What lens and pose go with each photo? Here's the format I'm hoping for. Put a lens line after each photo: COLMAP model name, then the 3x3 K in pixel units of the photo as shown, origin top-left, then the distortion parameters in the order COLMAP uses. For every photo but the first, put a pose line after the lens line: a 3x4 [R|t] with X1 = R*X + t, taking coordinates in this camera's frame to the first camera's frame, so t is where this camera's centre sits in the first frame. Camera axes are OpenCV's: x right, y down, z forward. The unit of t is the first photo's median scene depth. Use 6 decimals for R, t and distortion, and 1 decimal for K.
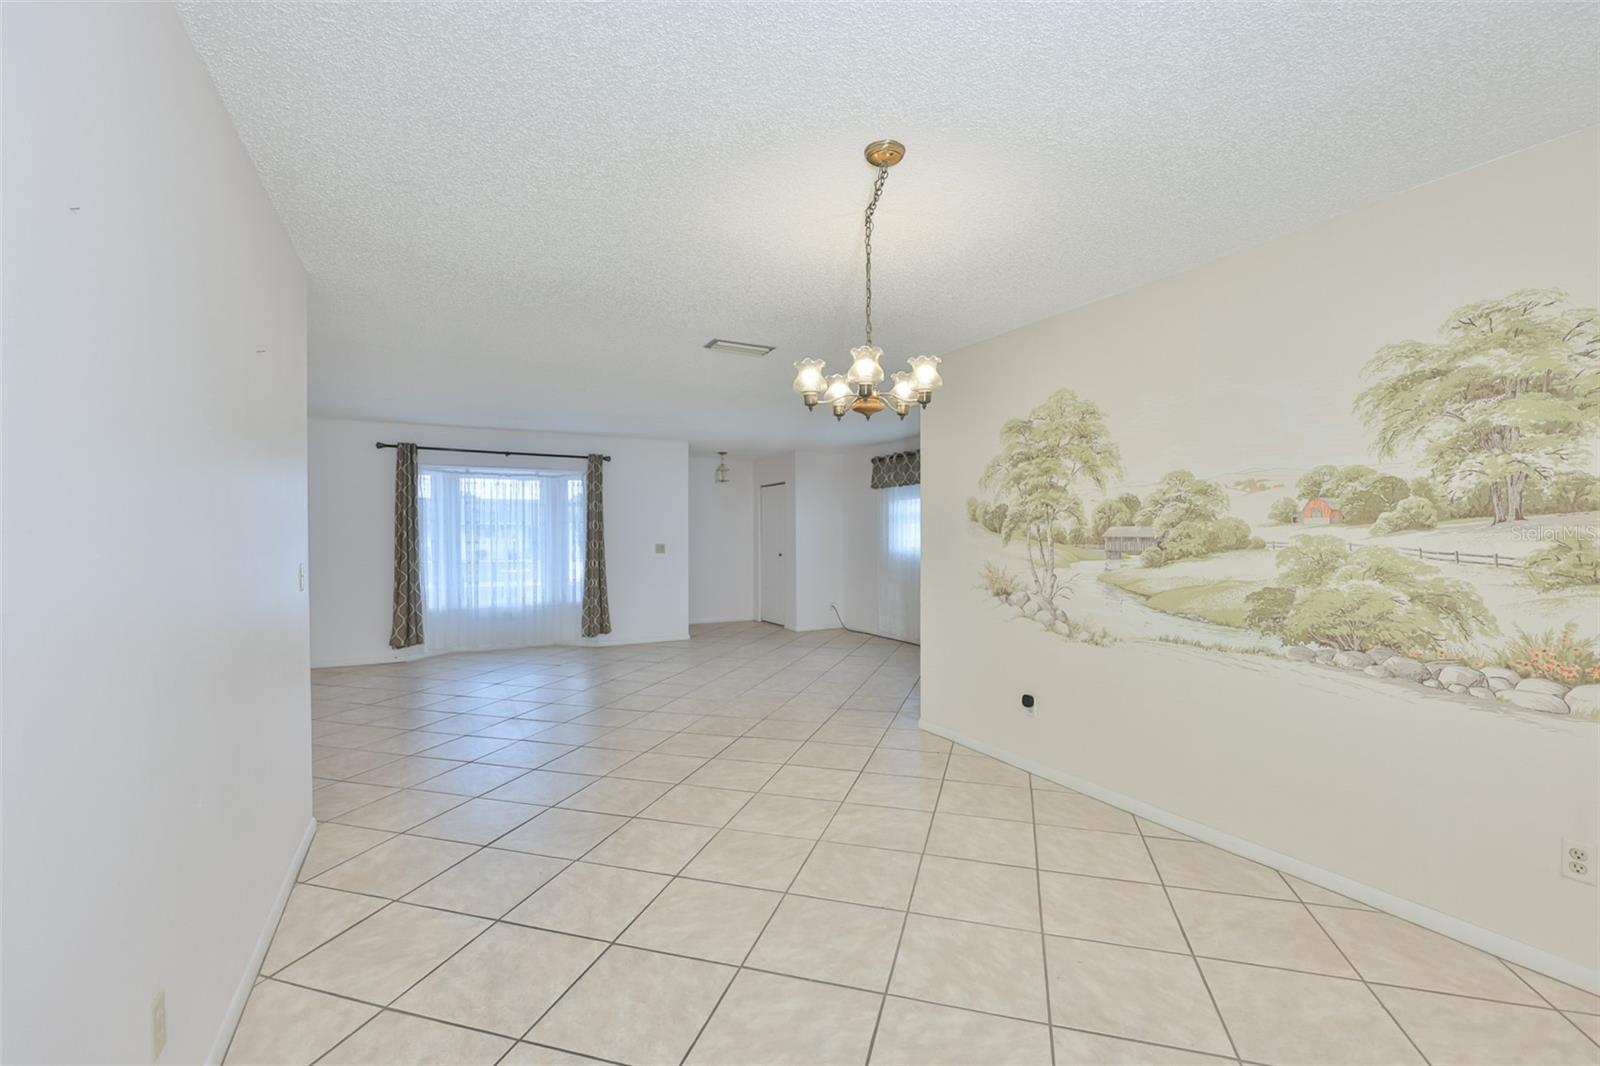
lens RADIAL K [[690.2, 0, 816.8], [0, 690.2, 543.7], [0, 0, 1]] dist [-0.003950, 0.000378]
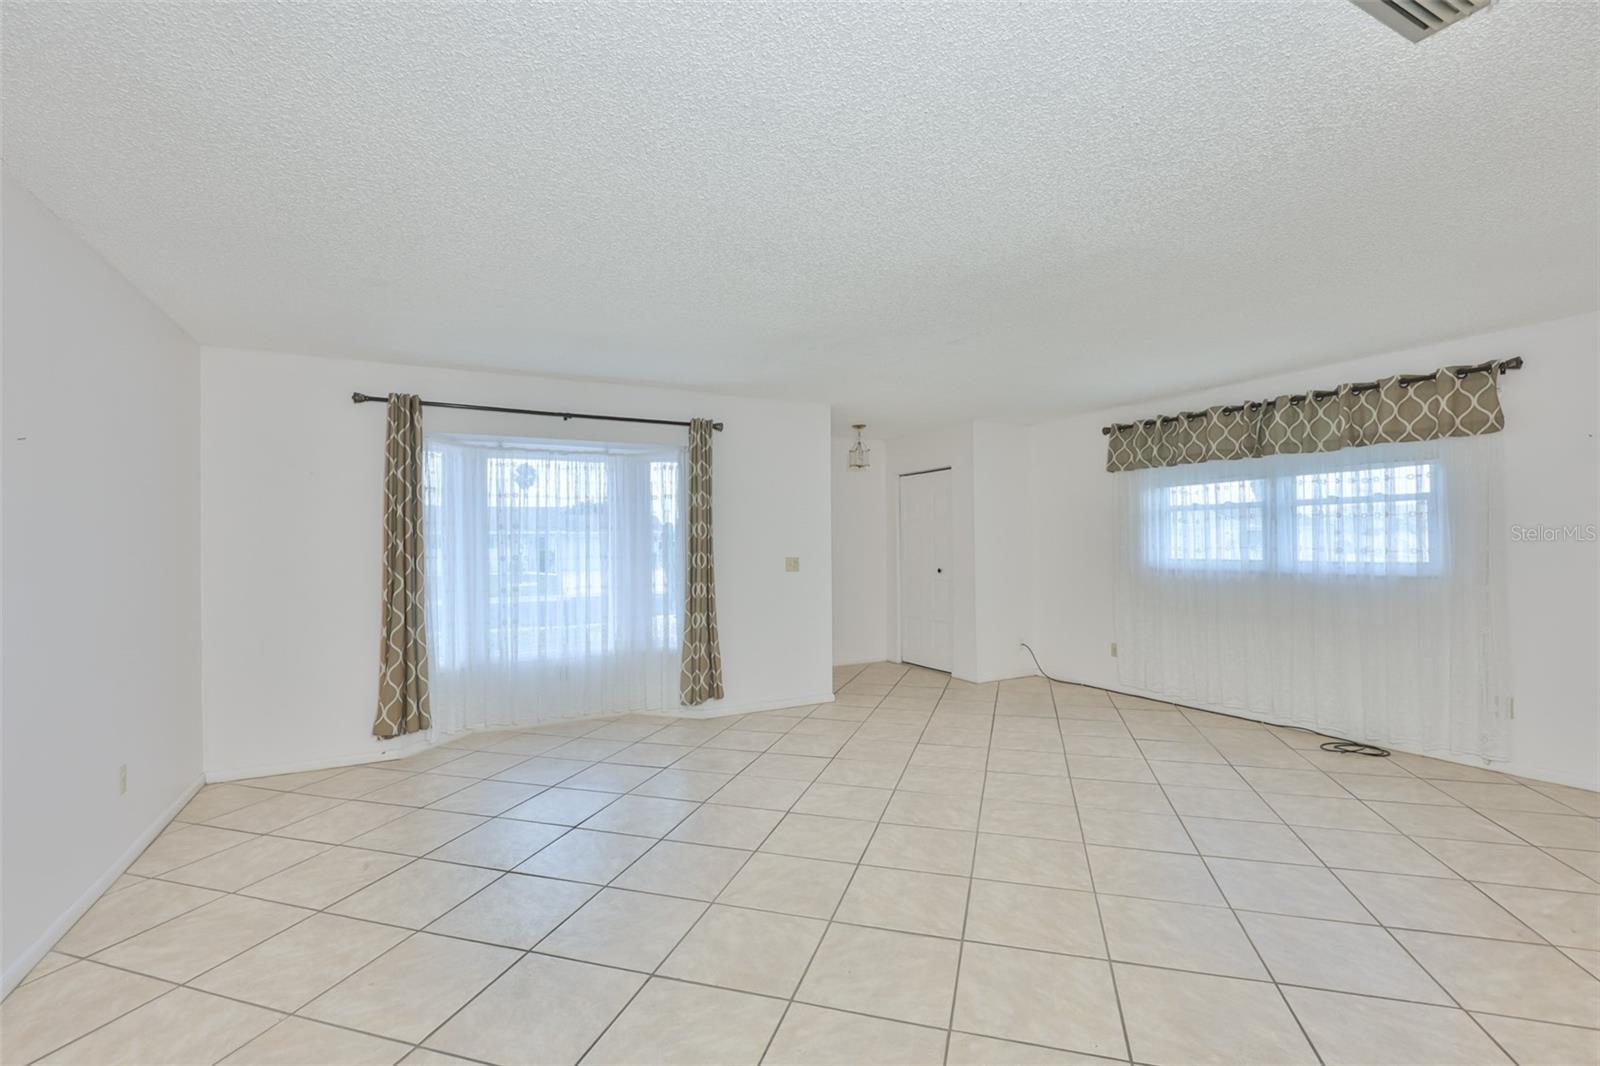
lens RADIAL K [[690.2, 0, 836.0], [0, 690.2, 534.2], [0, 0, 1]] dist [-0.003950, 0.000378]
pose [[0.999683, -0.009150, 0.023444, -0.210675], [0.009789, 0.999580, -0.027273, -0.003694], [-0.023185, 0.027494, 0.999353, 0.354878]]
